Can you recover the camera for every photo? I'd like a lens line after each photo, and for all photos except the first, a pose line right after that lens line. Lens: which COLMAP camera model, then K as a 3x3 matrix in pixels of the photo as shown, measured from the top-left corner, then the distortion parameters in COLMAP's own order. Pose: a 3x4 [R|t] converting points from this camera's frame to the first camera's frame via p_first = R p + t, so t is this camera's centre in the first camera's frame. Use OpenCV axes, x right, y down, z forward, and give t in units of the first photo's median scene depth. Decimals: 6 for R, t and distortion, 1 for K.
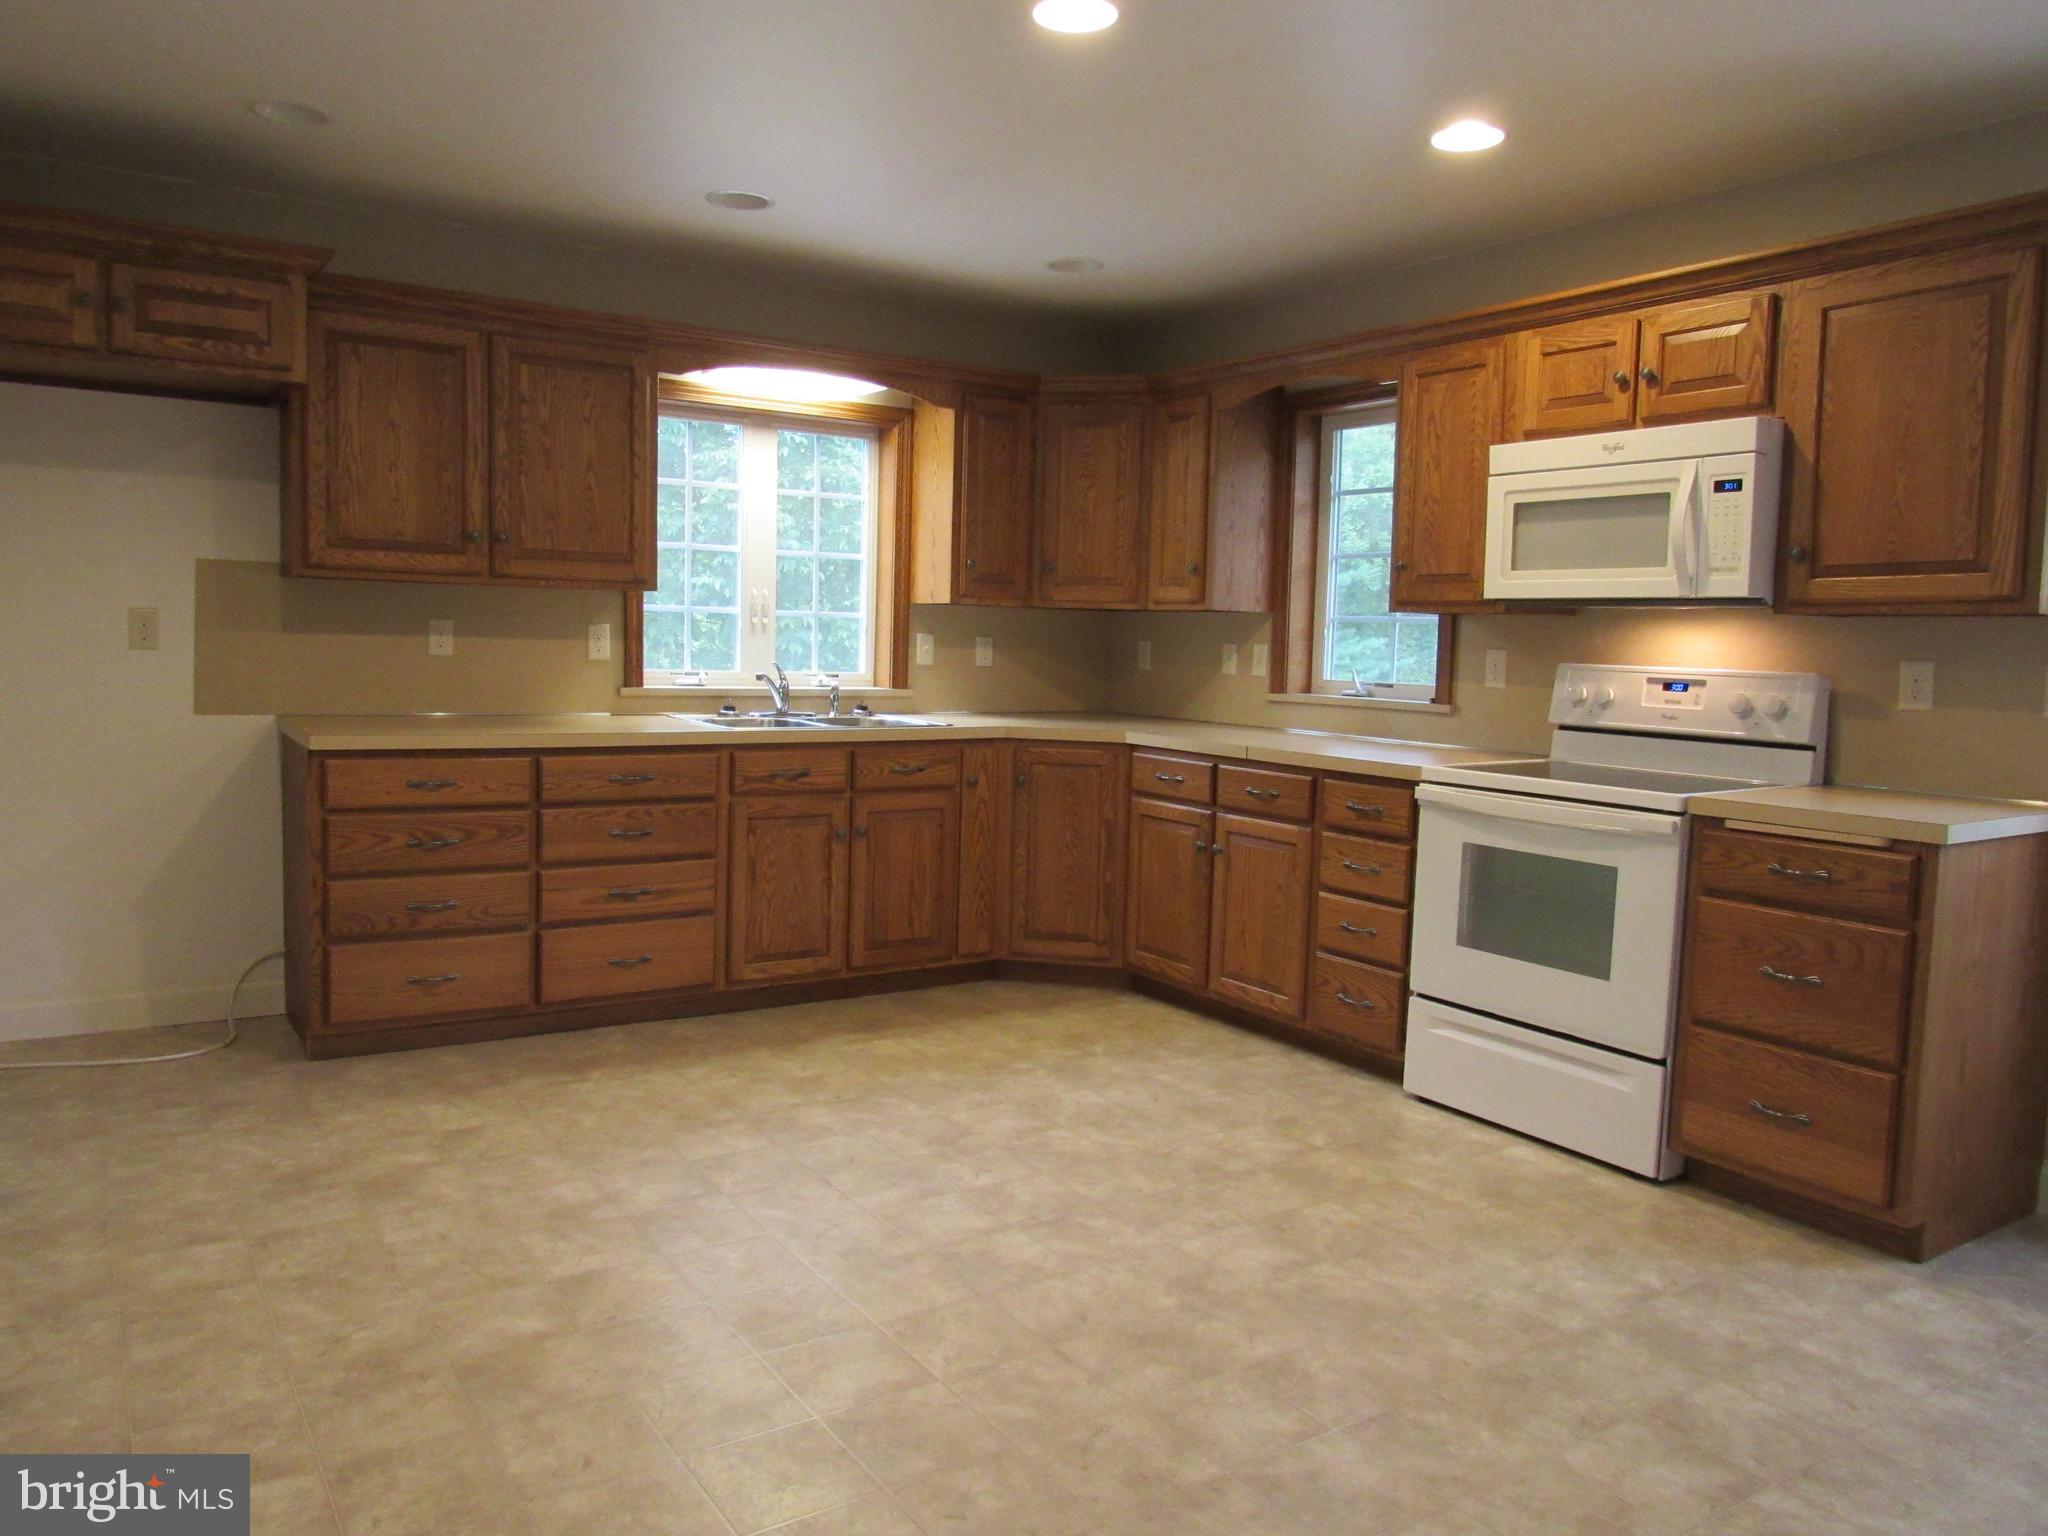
lens RADIAL K [[1462.3, 0, 1024.0], [0, 1462.3, 768.0], [0, 0, 1]] dist [-0.023500, 0.002533]
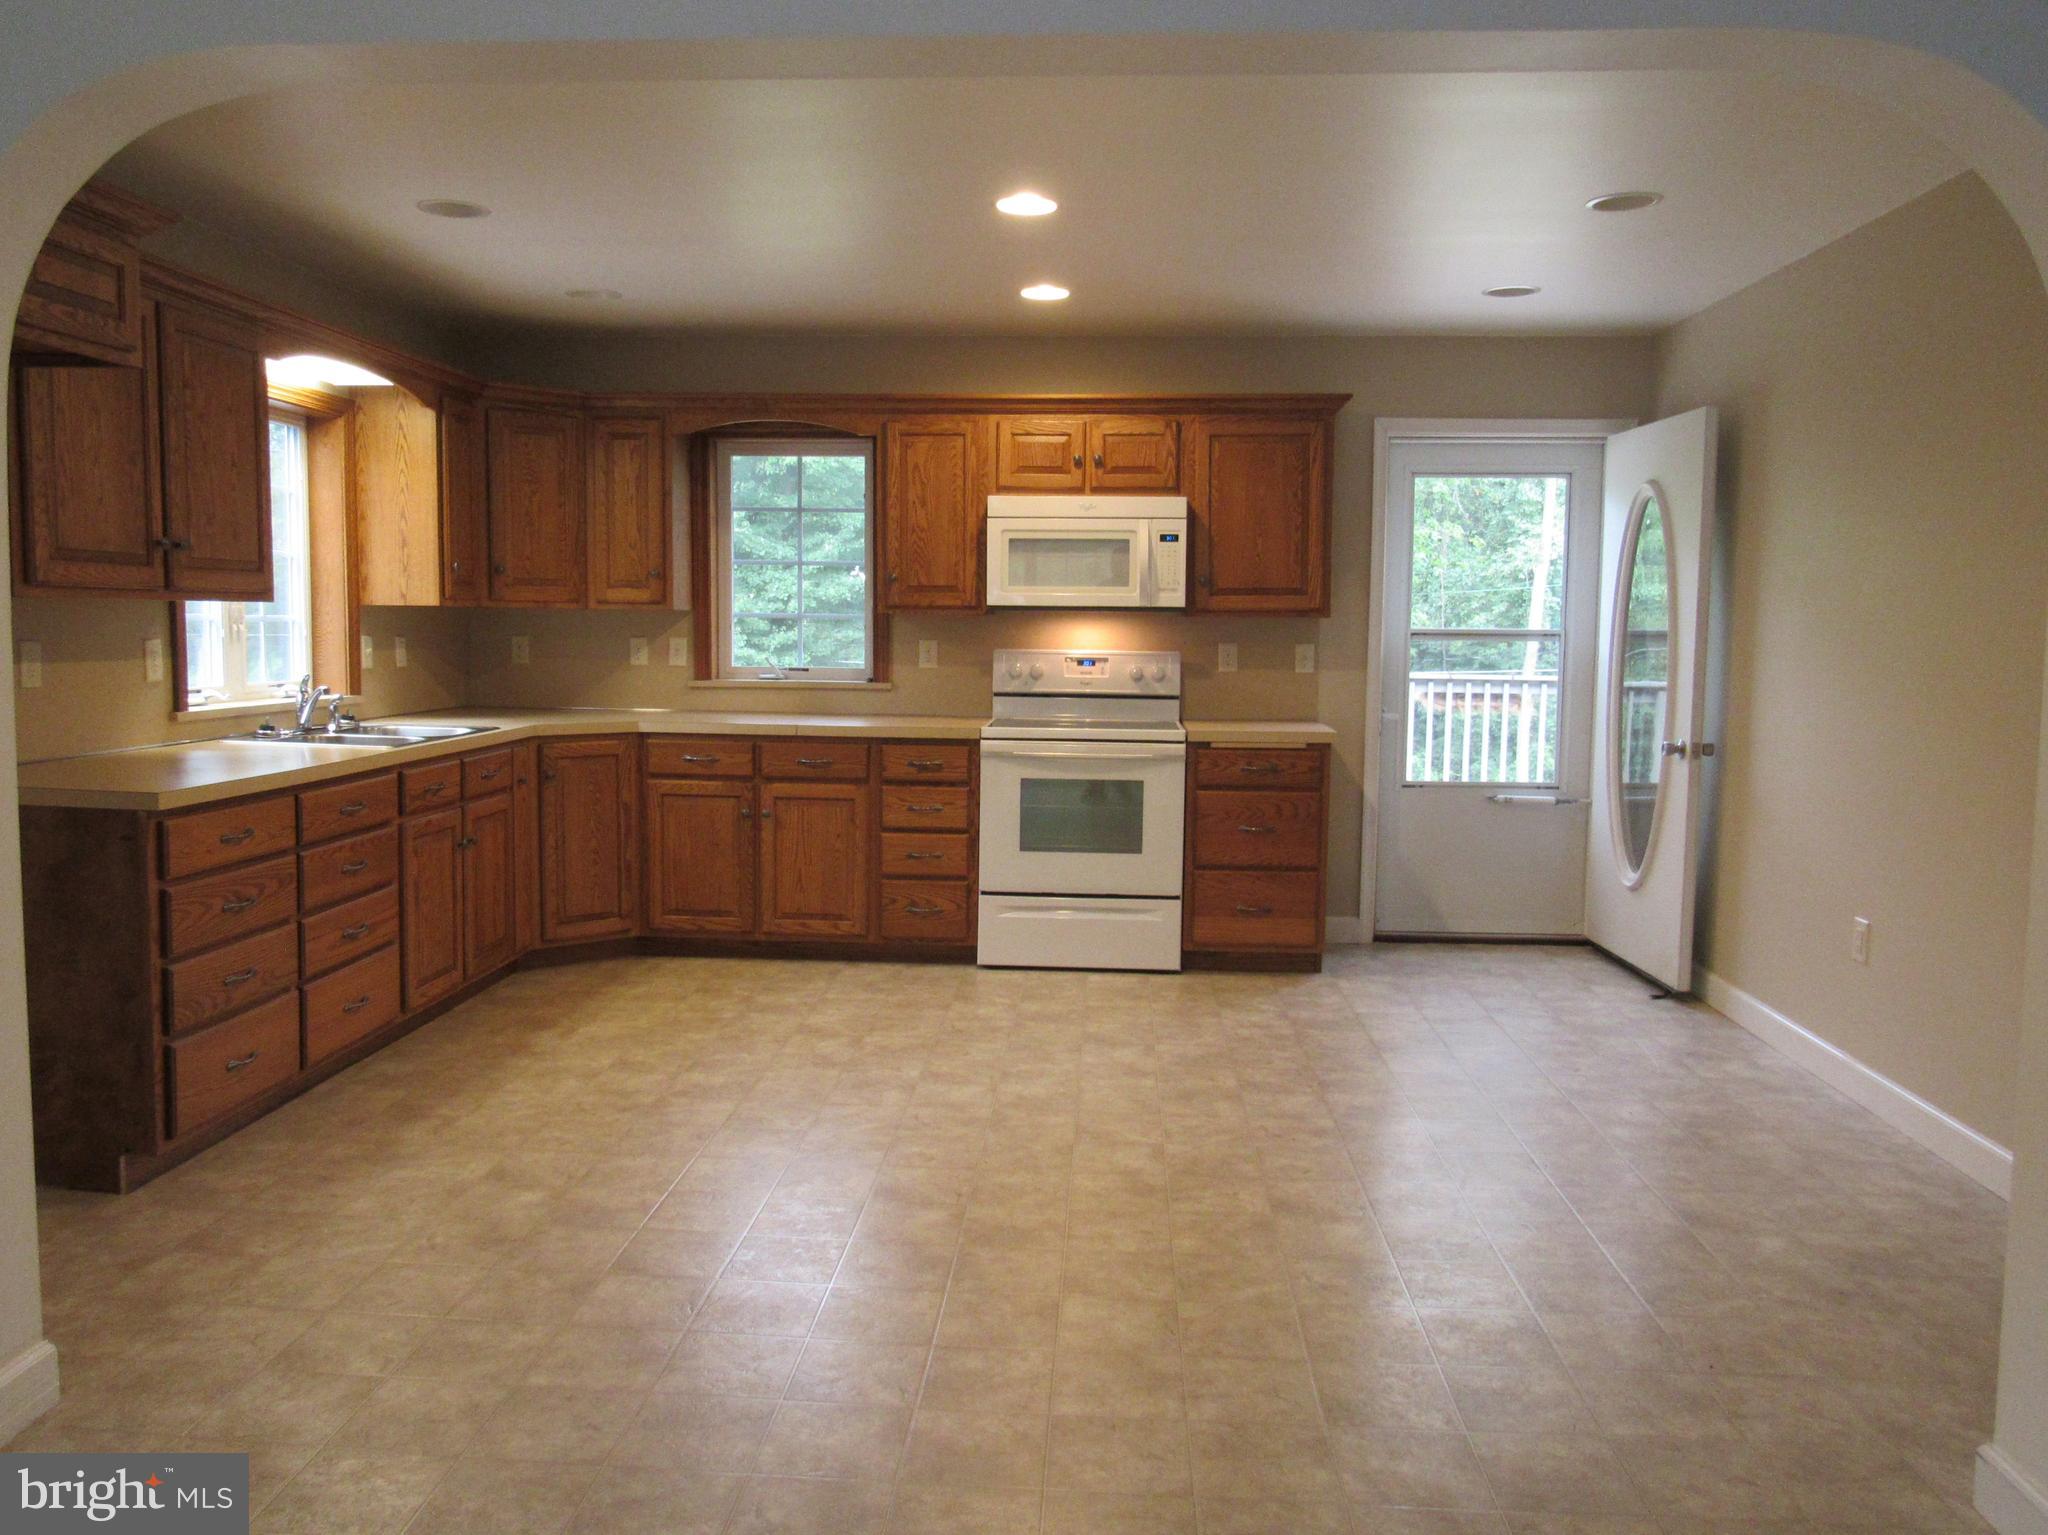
lens RADIAL K [[1531.4, 0, 1024.0], [0, 1531.4, 767.5], [0, 0, 1]] dist [-0.005731, 0.001251]
pose [[0.611412, -0.096521, 0.785404, -0.837869], [0.077115, 0.995077, 0.062257, -0.050775], [-0.787546, 0.022502, 0.615845, 0.072497]]
